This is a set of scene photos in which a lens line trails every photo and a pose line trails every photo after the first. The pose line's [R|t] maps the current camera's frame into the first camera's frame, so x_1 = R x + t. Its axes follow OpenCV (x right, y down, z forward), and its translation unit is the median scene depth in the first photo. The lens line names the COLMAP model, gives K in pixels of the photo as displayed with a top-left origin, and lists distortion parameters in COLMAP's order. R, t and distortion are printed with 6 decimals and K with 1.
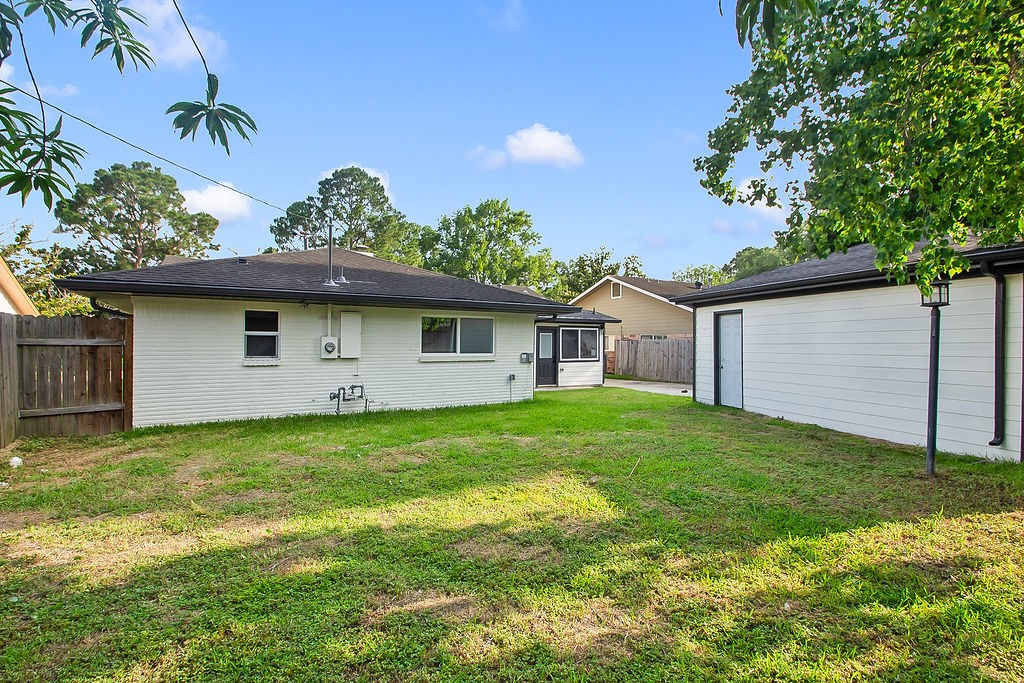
lens RADIAL K [[497.2, 0, 512.0], [0, 497.2, 343.7], [0, 0, 1]] dist [0.003873, -0.003173]
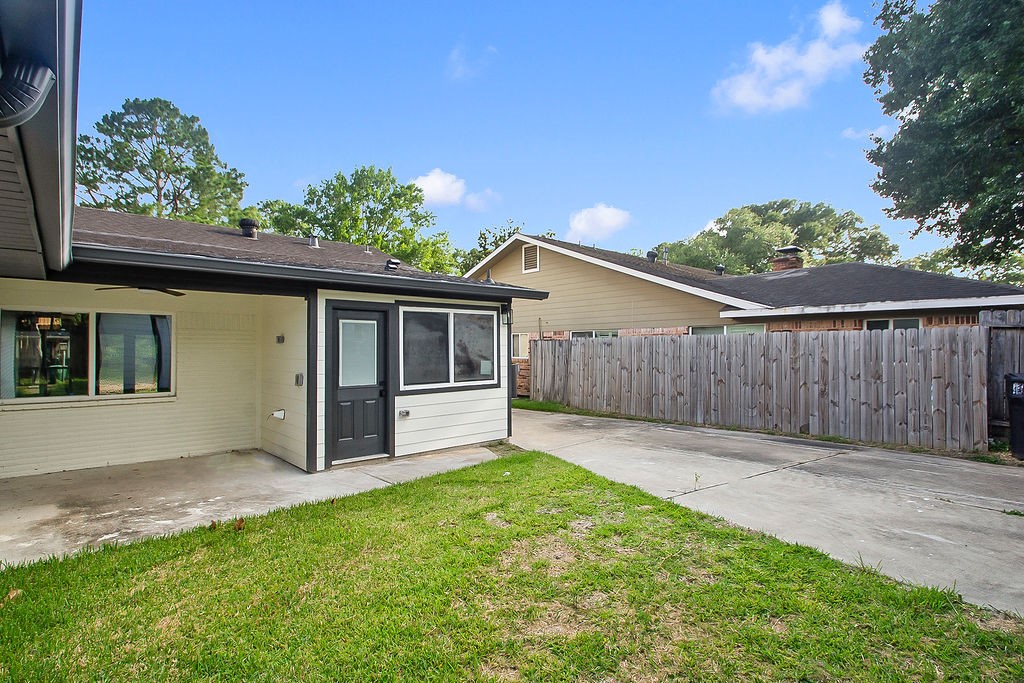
lens RADIAL K [[497.2, 0, 512.0], [0, 497.2, 342.7], [0, 0, 1]] dist [0.003873, -0.003173]
pose [[0.983943, -0.009575, 0.178224, 0.086400], [0.011356, 0.999895, -0.008973, 0.000434], [-0.178120, 0.010853, 0.983949, 0.450449]]
